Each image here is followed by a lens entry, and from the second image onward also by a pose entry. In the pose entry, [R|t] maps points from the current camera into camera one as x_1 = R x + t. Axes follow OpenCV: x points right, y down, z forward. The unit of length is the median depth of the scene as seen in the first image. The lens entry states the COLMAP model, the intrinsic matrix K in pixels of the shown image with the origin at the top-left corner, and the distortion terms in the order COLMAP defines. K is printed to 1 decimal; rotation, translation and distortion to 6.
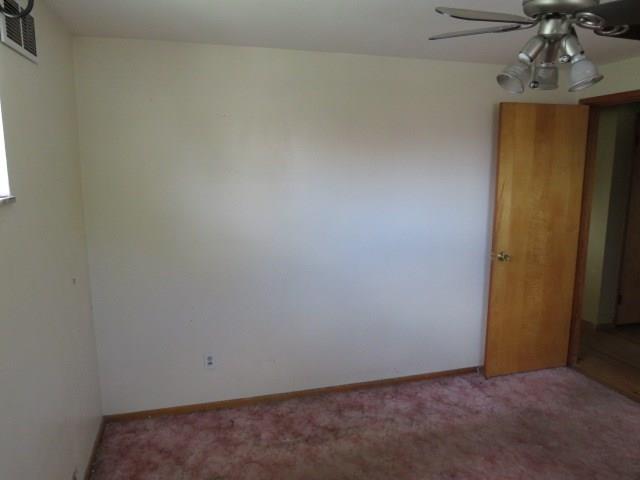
lens RADIAL K [[456.4, 0, 315.0], [0, 456.4, 239.0], [0, 0, 1]] dist [-0.022860, 0.013085]
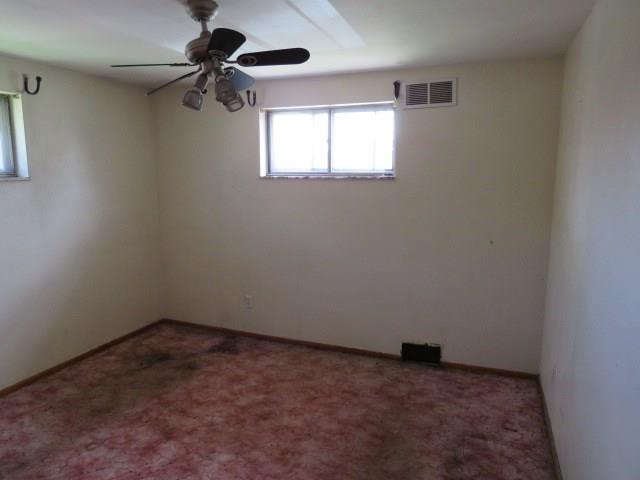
lens RADIAL K [[456.4, 0, 317.8], [0, 456.4, 239.9], [0, 0, 1]] dist [-0.022860, 0.013085]
pose [[-0.598274, 0.117422, -0.792641, 0.135072], [-0.138756, 0.959079, 0.246809, -0.027752], [0.789186, 0.257643, -0.557499, 0.193614]]
